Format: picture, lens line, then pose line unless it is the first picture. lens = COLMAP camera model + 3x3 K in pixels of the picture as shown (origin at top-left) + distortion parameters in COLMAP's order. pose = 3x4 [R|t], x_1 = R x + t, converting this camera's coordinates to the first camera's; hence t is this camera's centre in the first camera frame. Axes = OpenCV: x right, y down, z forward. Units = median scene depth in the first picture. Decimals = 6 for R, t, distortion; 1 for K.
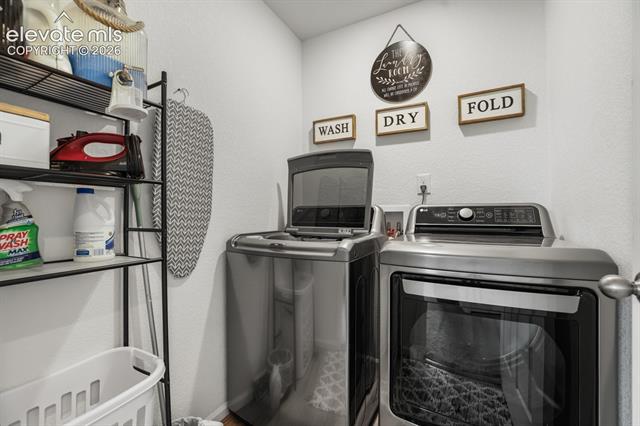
lens RADIAL K [[277.7, 0, 321.5], [0, 277.7, 214.2], [0, 0, 1]] dist [-0.014184, 0.006814]
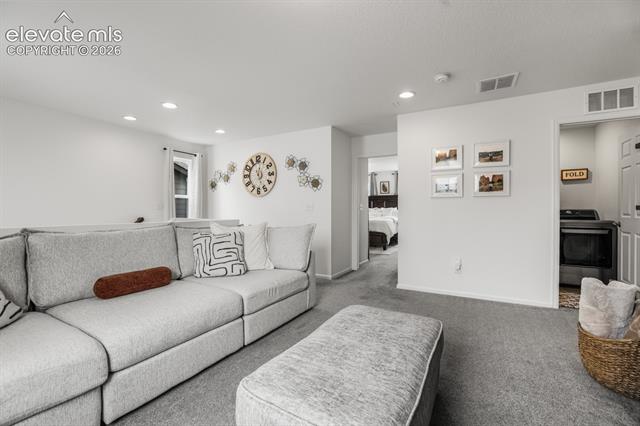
lens RADIAL K [[277.7, 0, 314.5], [0, 277.7, 211.1], [0, 0, 1]] dist [-0.014184, 0.006814]
pose [[0.998018, 0.008433, -0.062364, -1.958284], [-0.009034, 0.999915, -0.009372, 0.036308], [0.062280, 0.009916, 0.998009, -2.079302]]
